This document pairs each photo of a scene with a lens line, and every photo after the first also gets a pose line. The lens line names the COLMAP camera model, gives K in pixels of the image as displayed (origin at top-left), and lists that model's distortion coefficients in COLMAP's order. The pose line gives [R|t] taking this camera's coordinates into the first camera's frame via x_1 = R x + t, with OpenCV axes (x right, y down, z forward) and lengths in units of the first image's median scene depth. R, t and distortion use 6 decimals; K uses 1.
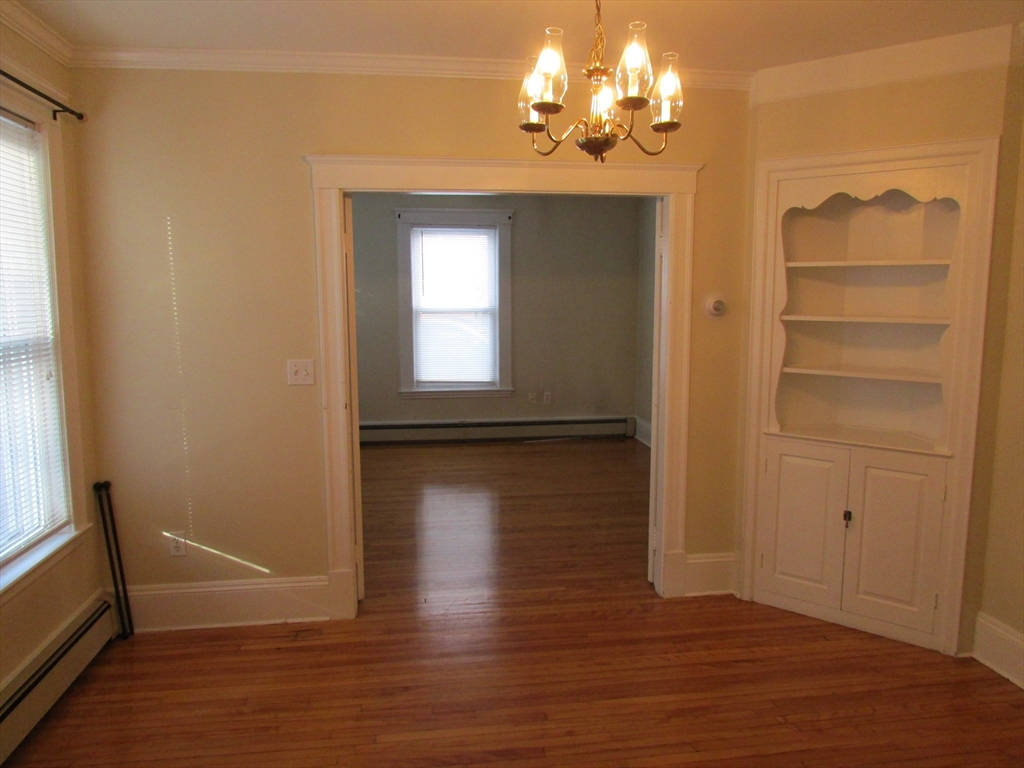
lens RADIAL K [[731.4, 0, 513.7], [0, 731.4, 379.9], [0, 0, 1]] dist [-0.028993, 0.009923]
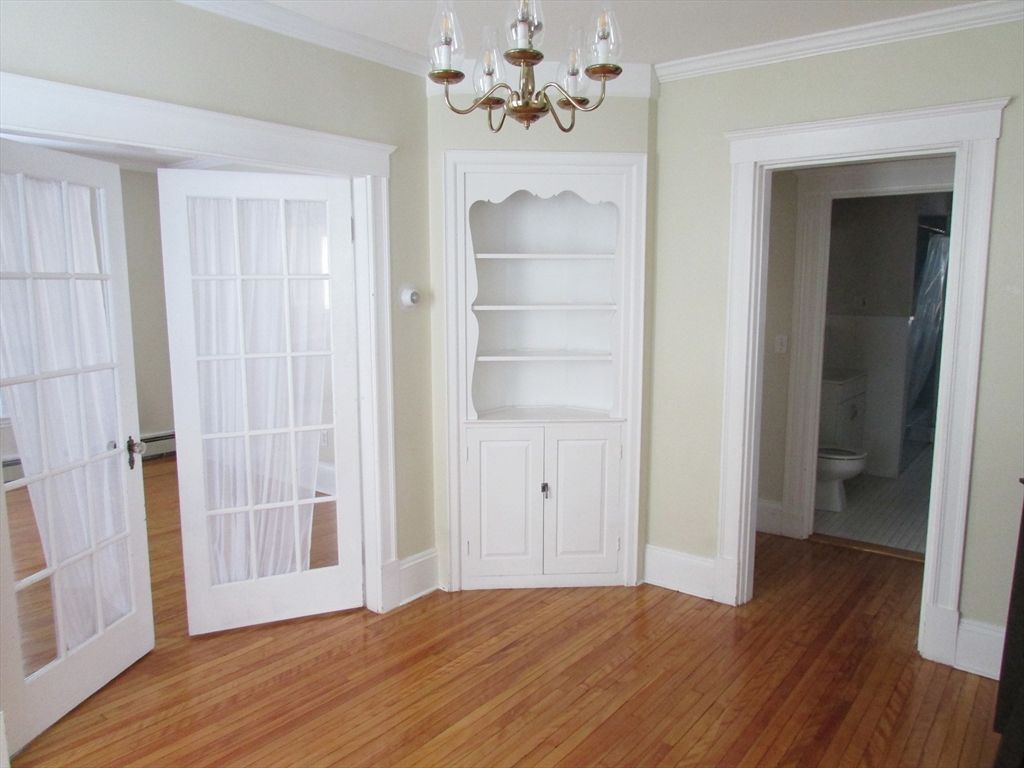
lens RADIAL K [[731.4, 0, 513.7], [0, 731.4, 379.9], [0, 0, 1]] dist [-0.028993, 0.009923]
pose [[0.731169, -0.088528, 0.676428, -0.319445], [0.084709, 0.995652, 0.038741, -0.021818], [-0.676917, 0.028973, 0.735489, 0.229247]]
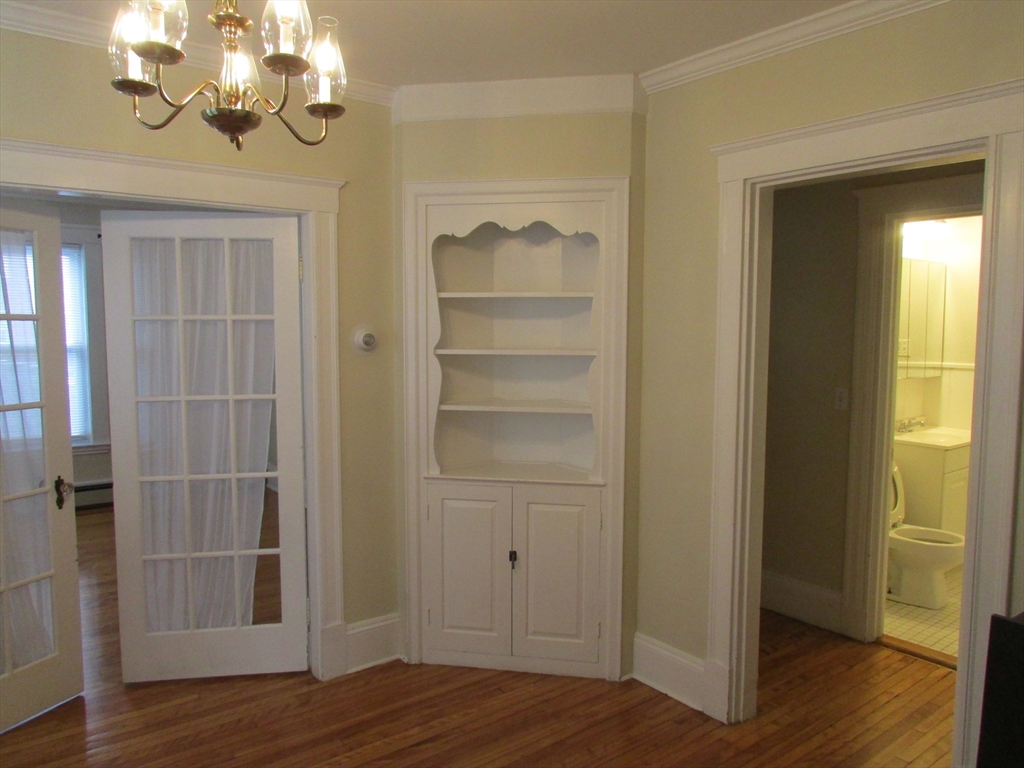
lens RADIAL K [[731.4, 0, 513.7], [0, 731.4, 379.9], [0, 0, 1]] dist [-0.028993, 0.009923]
pose [[0.873065, -0.034515, 0.486380, -0.001457], [0.057014, 0.997875, -0.031530, -0.015723], [-0.484259, 0.055258, 0.873178, 0.150503]]
